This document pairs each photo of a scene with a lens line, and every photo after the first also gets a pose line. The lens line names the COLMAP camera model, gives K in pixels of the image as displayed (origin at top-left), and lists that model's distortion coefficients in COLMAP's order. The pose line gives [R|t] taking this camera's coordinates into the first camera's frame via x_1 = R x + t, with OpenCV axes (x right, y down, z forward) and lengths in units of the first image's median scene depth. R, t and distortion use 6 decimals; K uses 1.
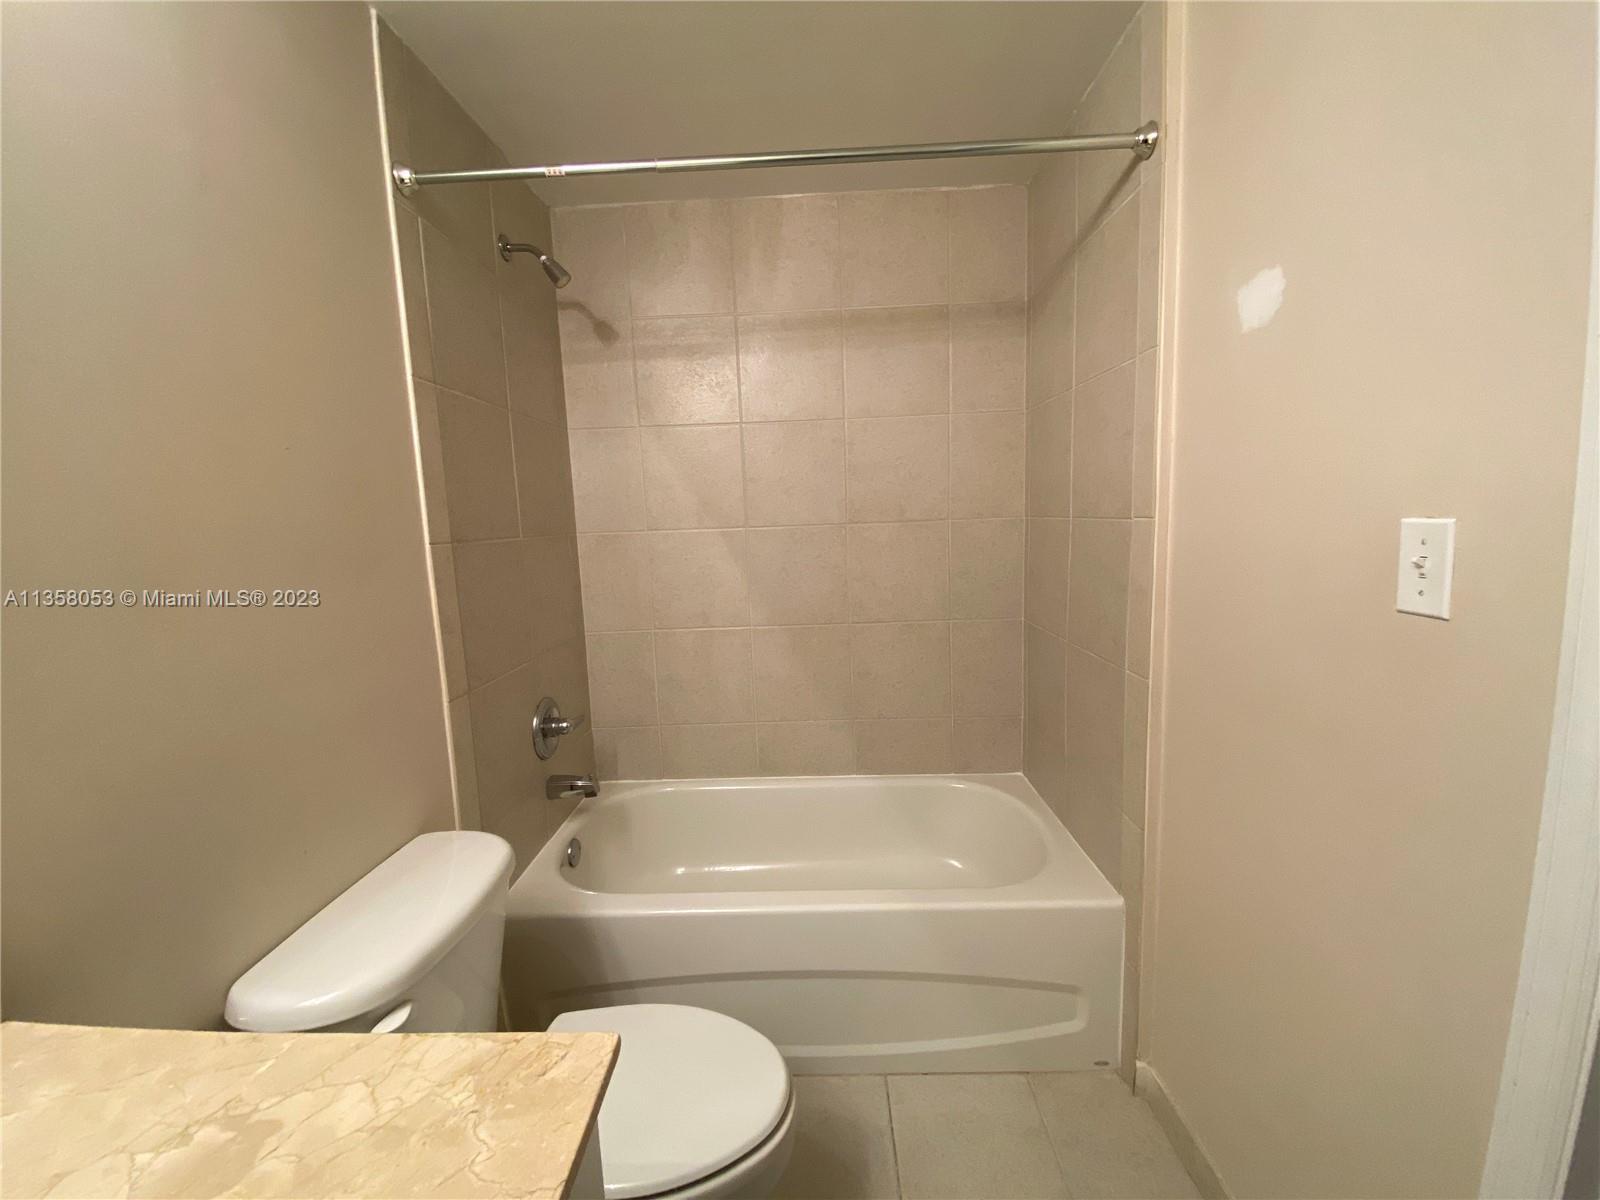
lens RADIAL K [[646.2, 0, 800.4], [0, 646.2, 594.4], [0, 0, 1]] dist [0.047032, -0.031465]
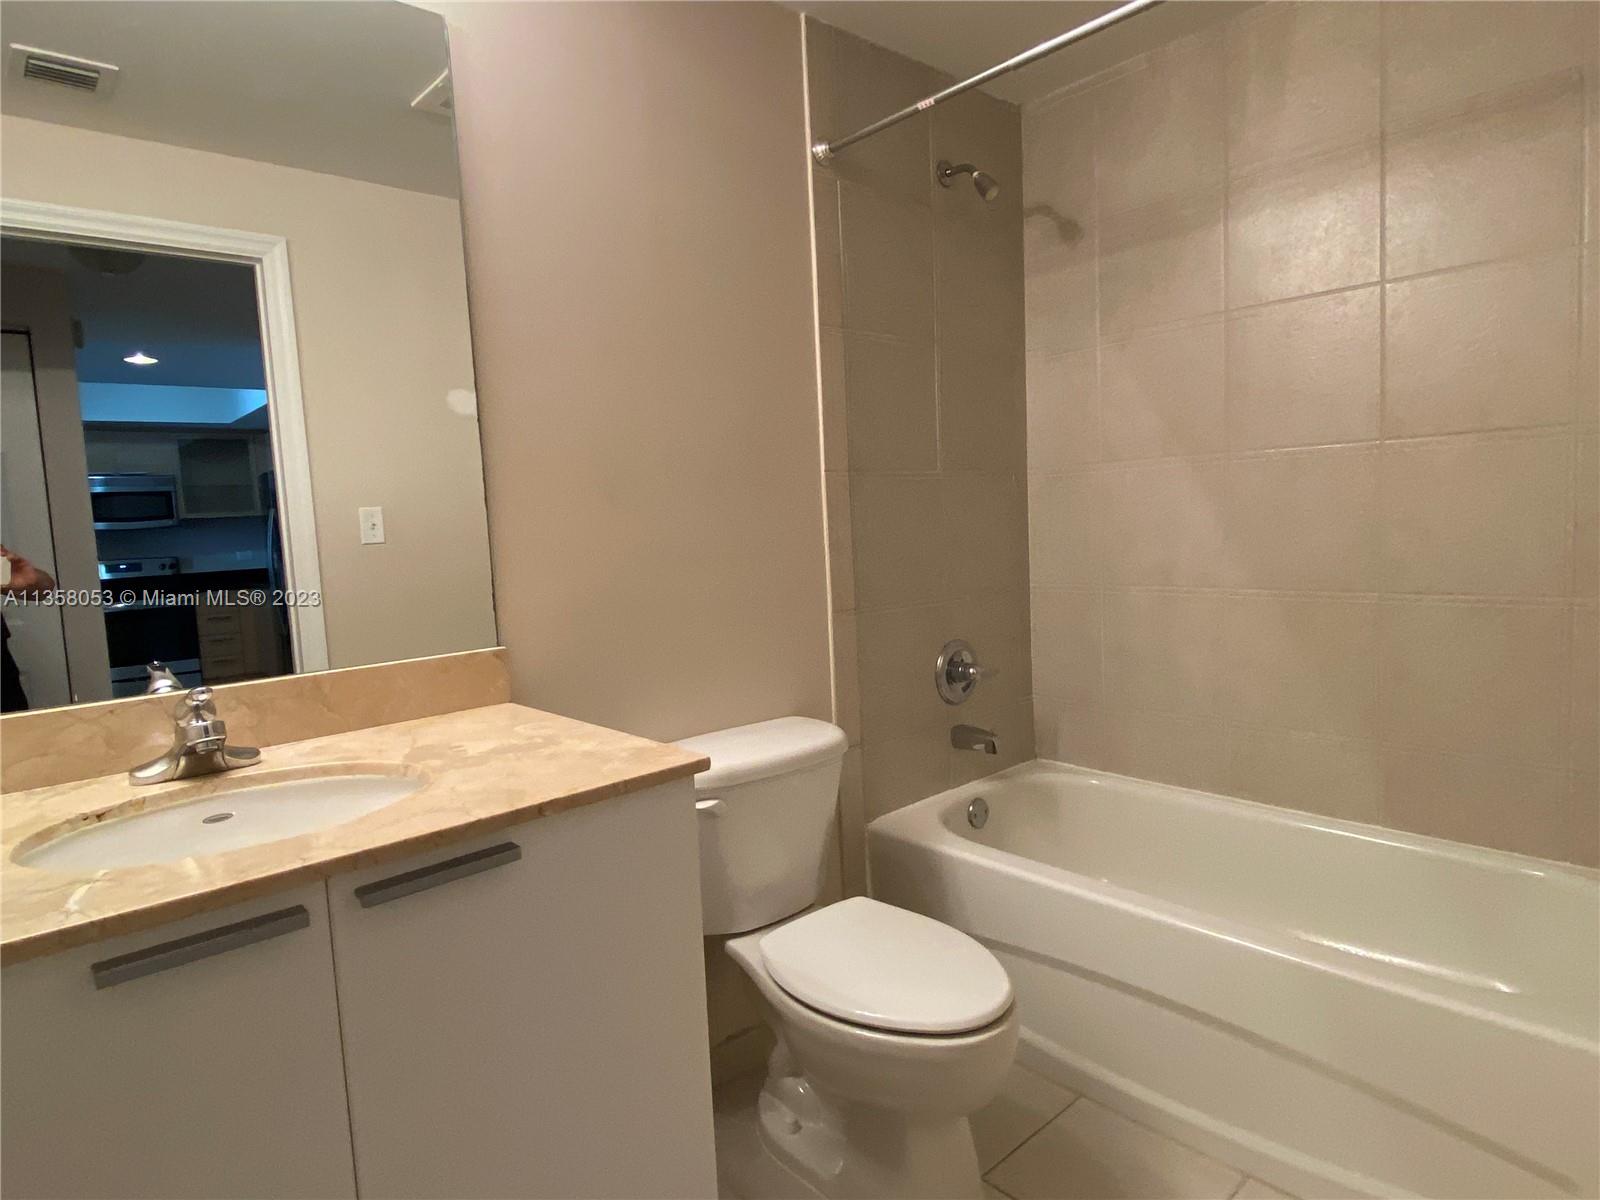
lens RADIAL K [[907.8, 0, 800.0], [0, 907.8, 600.0], [0, 0, 1]] dist [0.003263, -0.001357]
pose [[0.691278, 0.072680, -0.718924, 0.350418], [-0.066131, 0.997117, 0.037217, 0.059105], [0.719556, 0.021816, 0.694092, -0.071618]]
